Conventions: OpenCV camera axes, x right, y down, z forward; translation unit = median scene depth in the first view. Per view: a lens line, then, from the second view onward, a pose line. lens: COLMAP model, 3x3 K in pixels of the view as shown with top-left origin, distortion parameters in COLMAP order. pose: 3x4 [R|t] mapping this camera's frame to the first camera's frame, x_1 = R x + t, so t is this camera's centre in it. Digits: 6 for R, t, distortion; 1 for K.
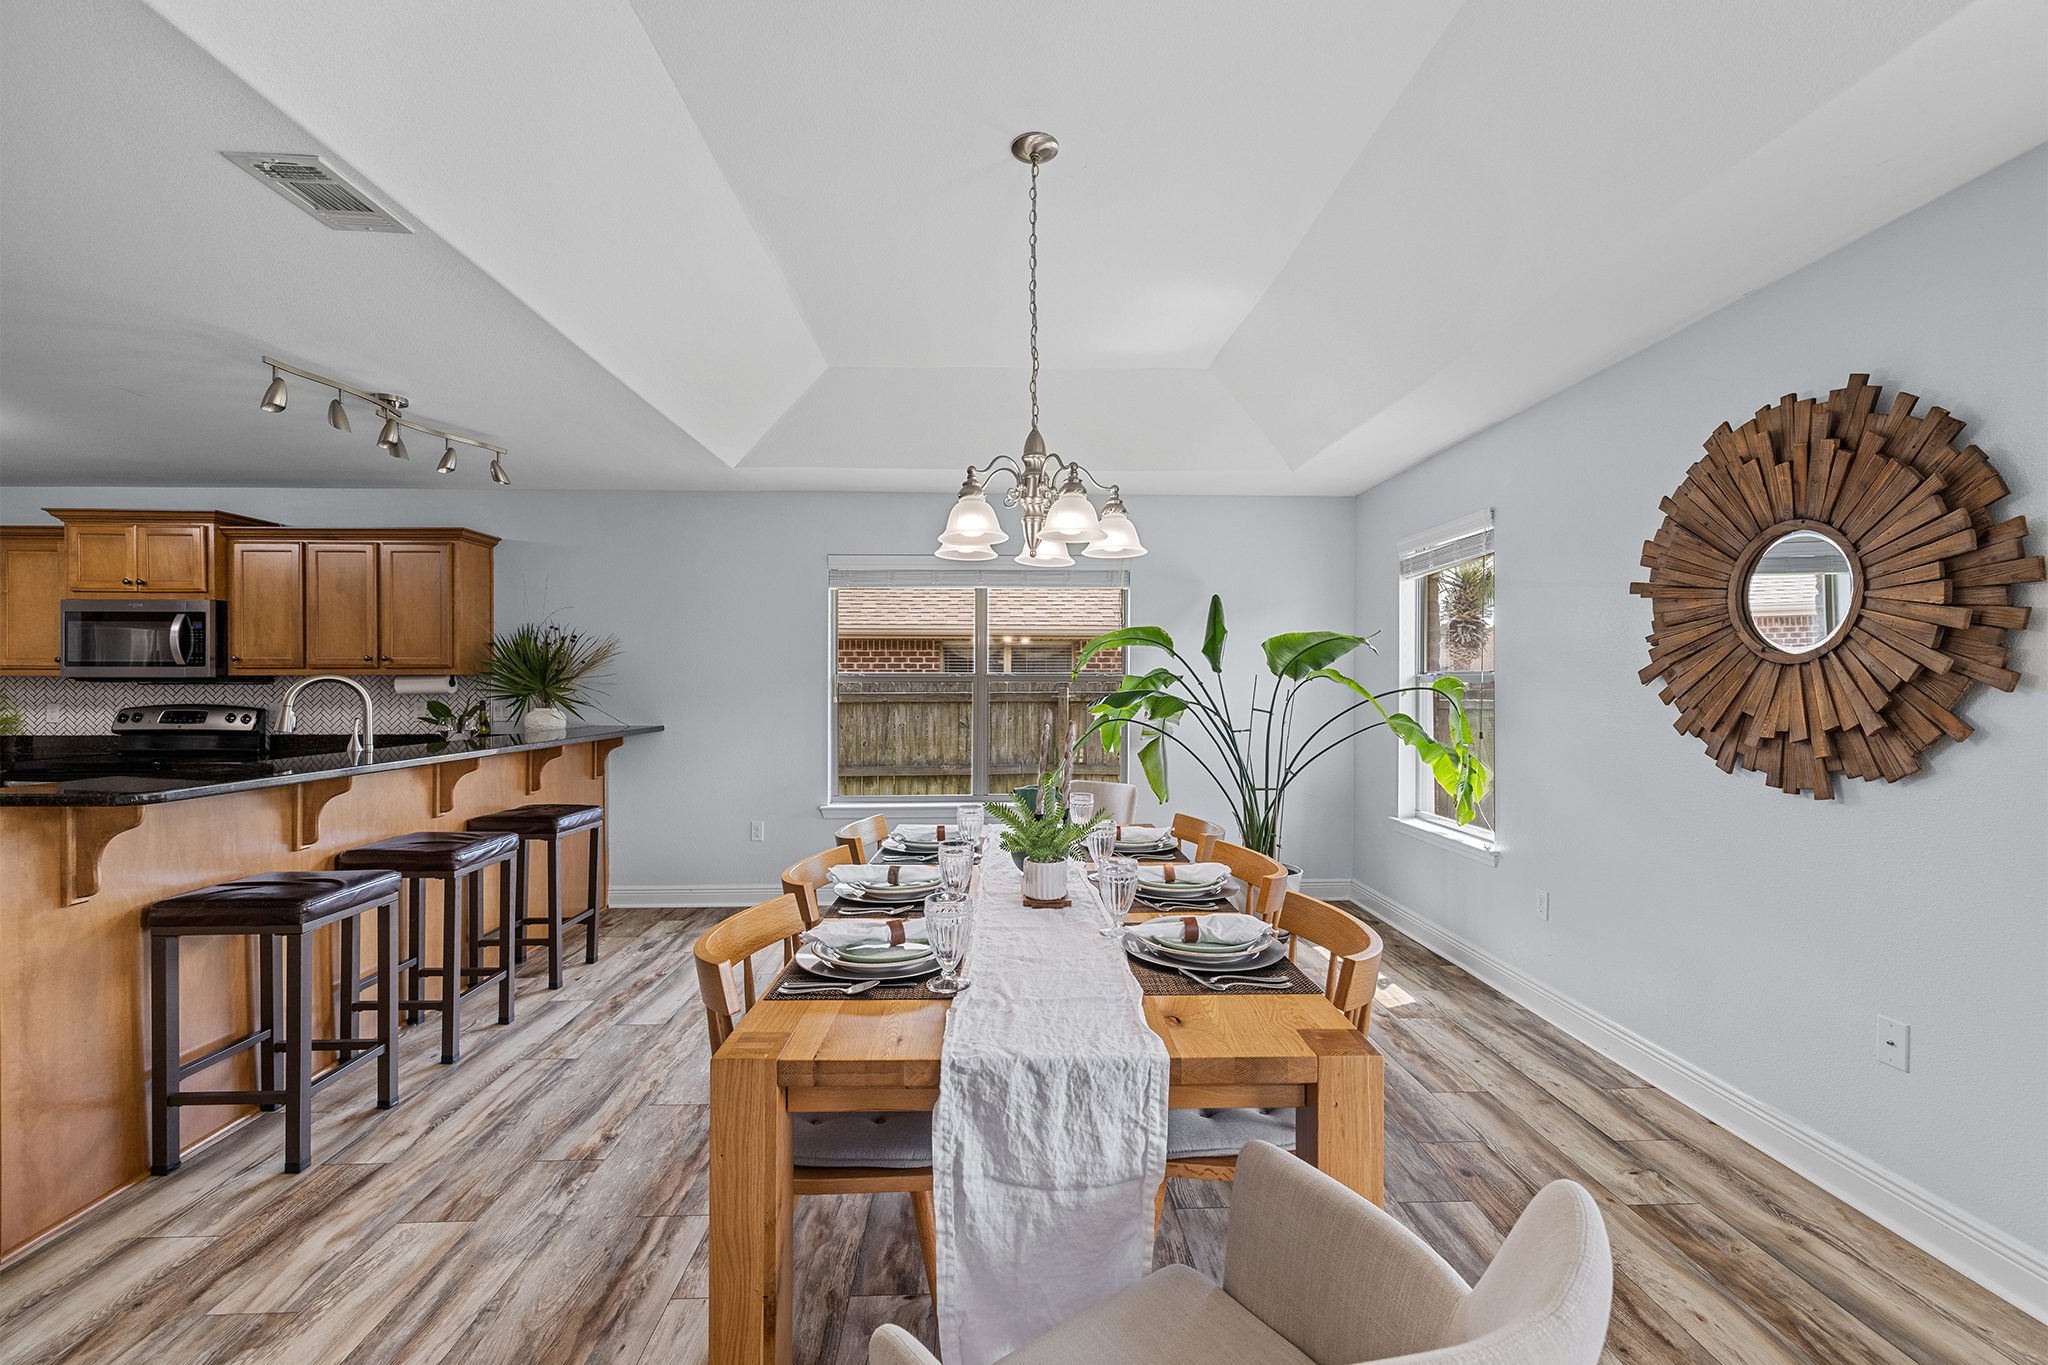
lens RADIAL K [[855.8, 0, 1026.2], [0, 855.8, 685.5], [0, 0, 1]] dist [0.001645, -0.000195]
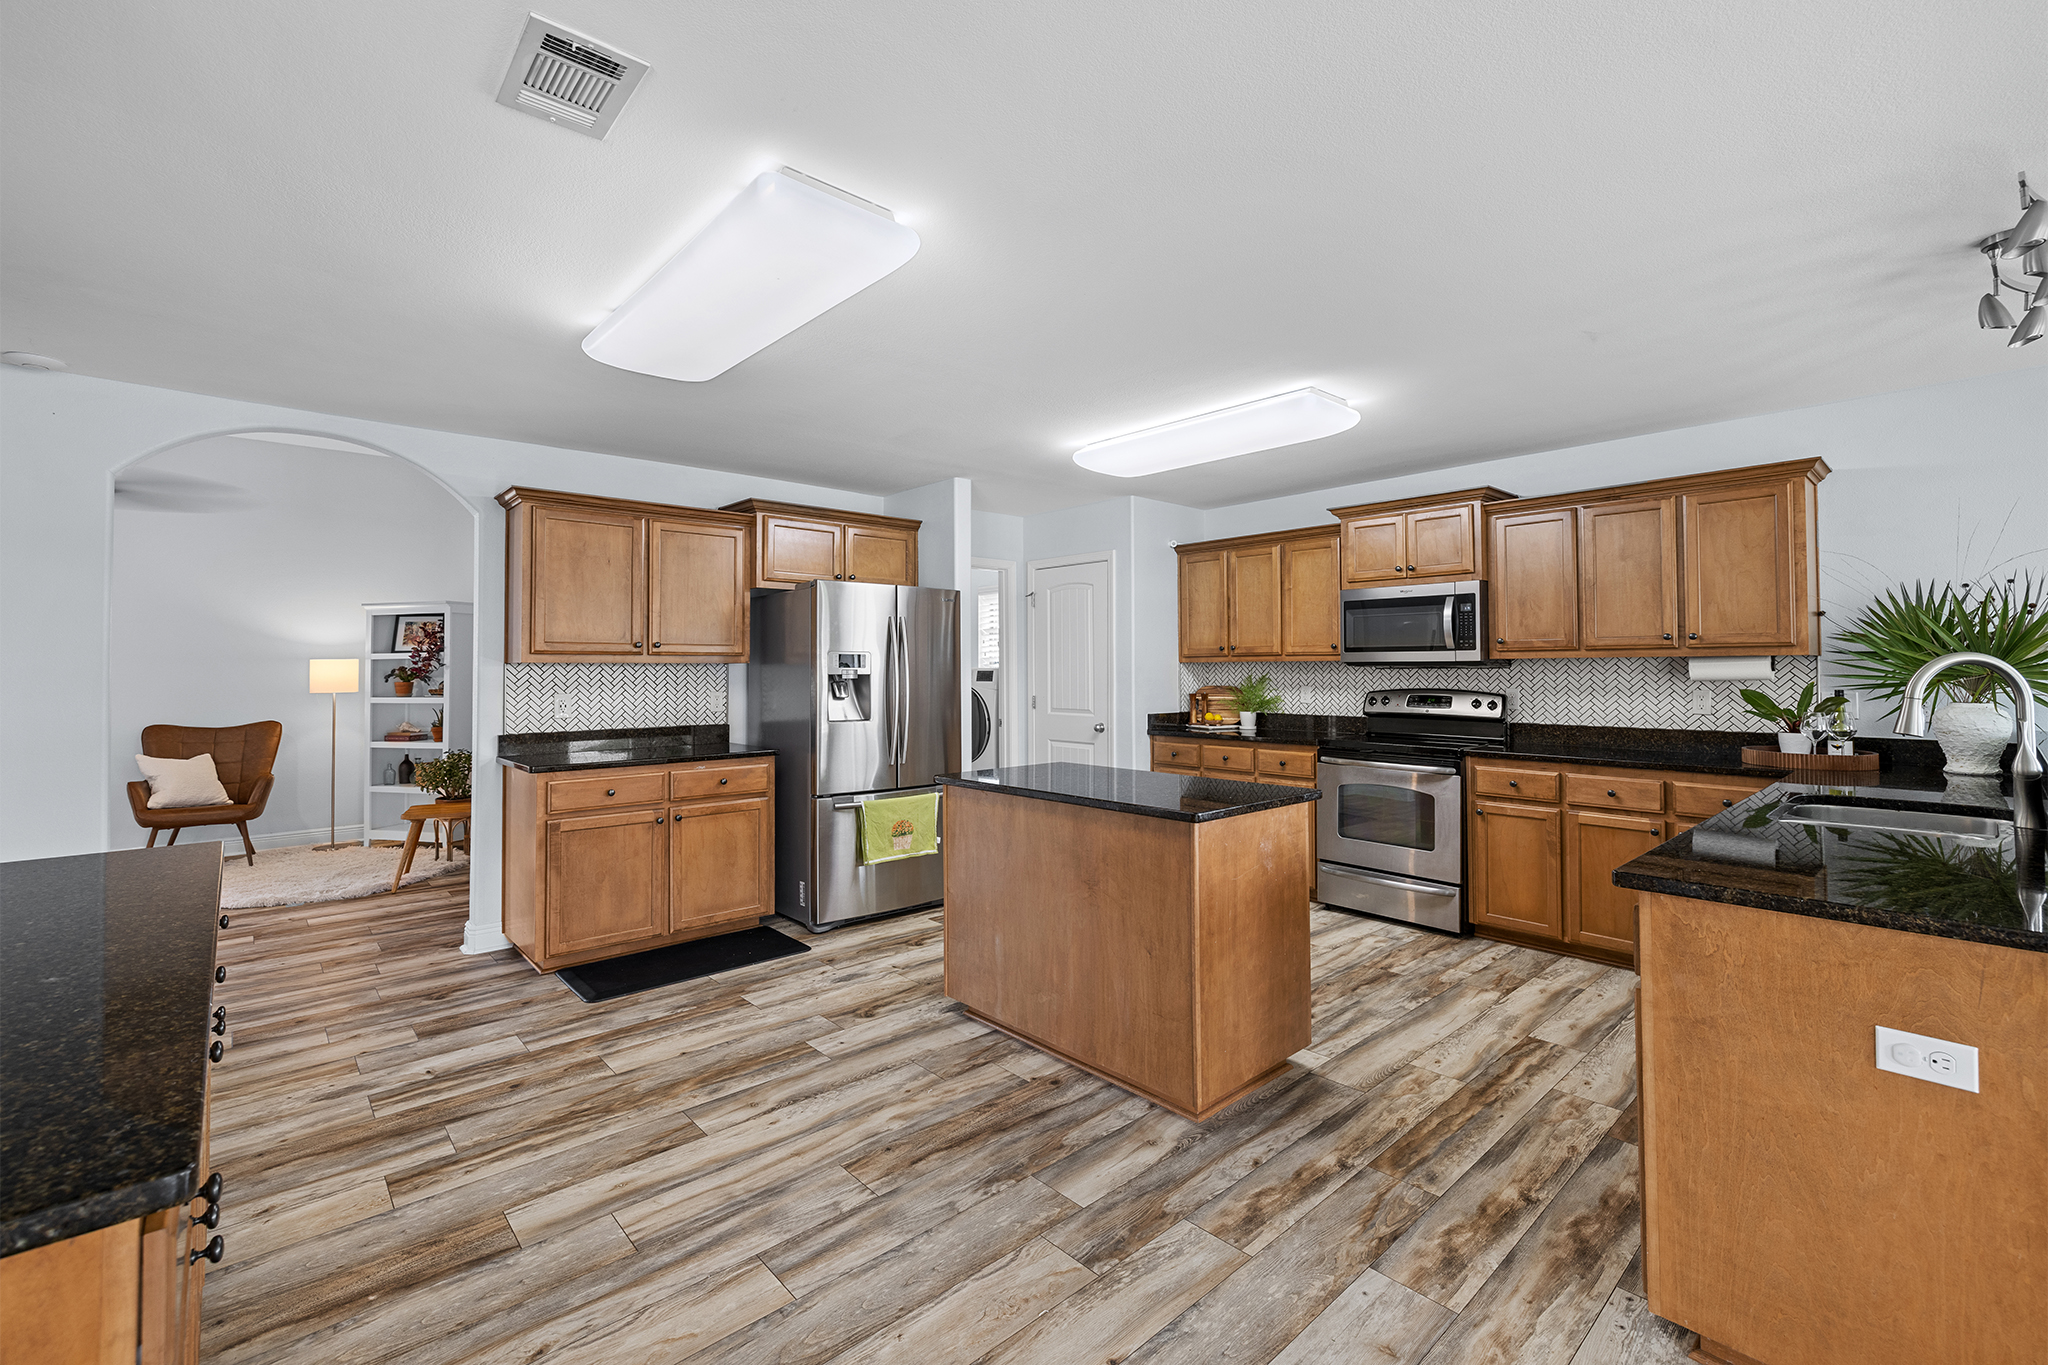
lens RADIAL K [[874.8, 0, 1024.7], [0, 874.8, 648.7], [0, 0, 1]] dist [0.002825, 0.000305]
pose [[0.638851, -0.018978, -0.769096, -0.837838], [0.000663, 0.999709, -0.024117, -0.000237], [0.769330, 0.014897, 0.638678, -0.024408]]
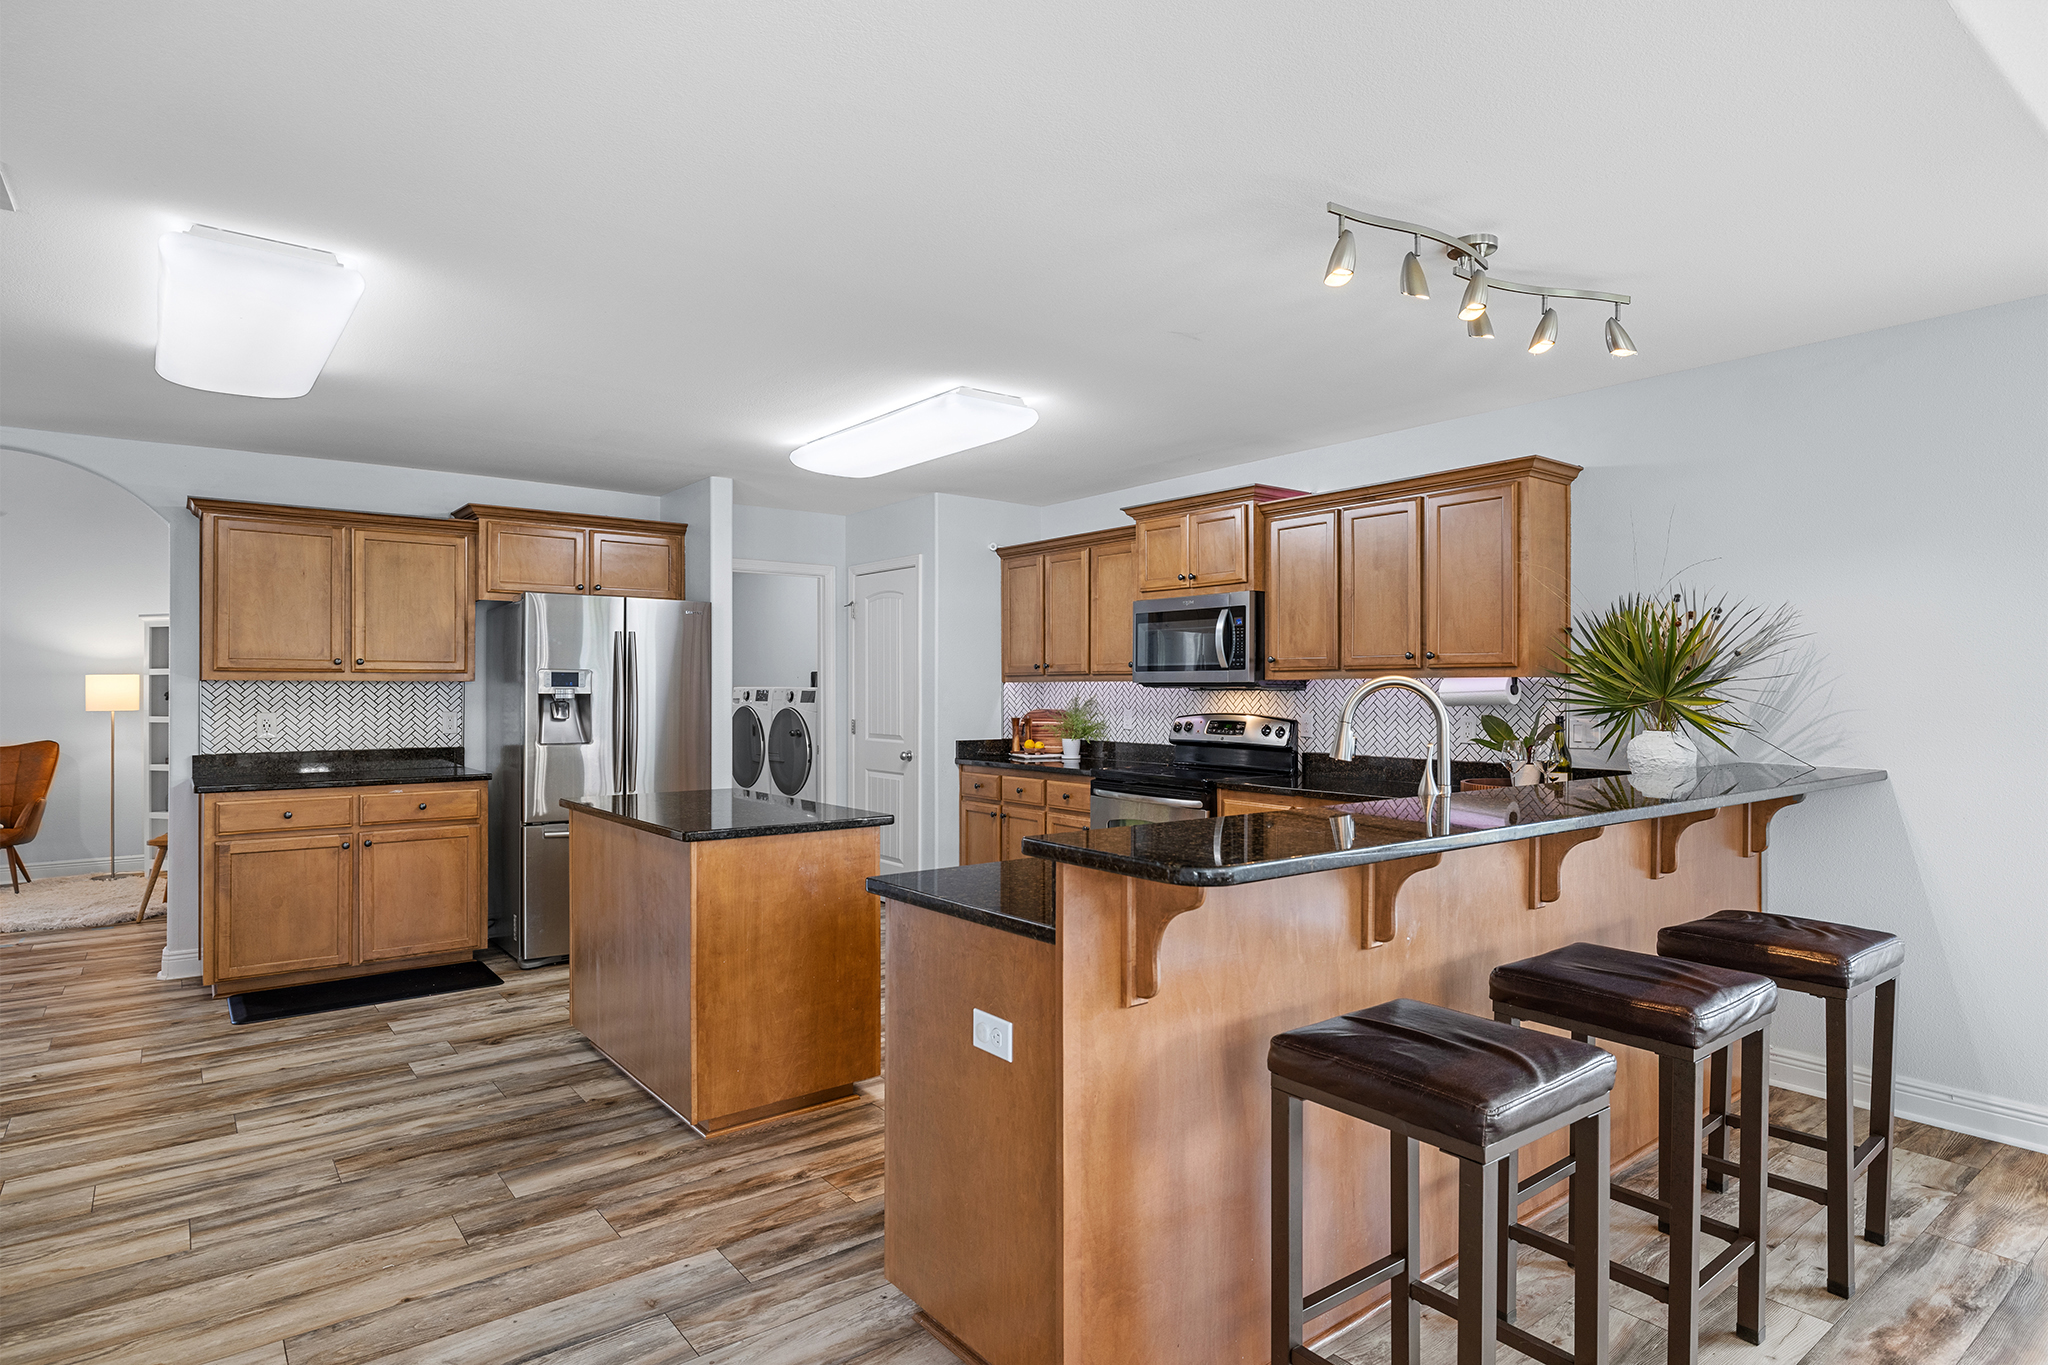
lens RADIAL K [[1099.4, 0, 1019.7], [0, 1099.4, 687.1], [0, 0, 1]] dist [0.000840, 0.000733]
pose [[0.580011, -0.000029, -0.814609, -0.314972], [-0.003724, 0.999989, -0.002687, -0.001443], [0.814600, 0.004592, 0.580005, 0.292446]]
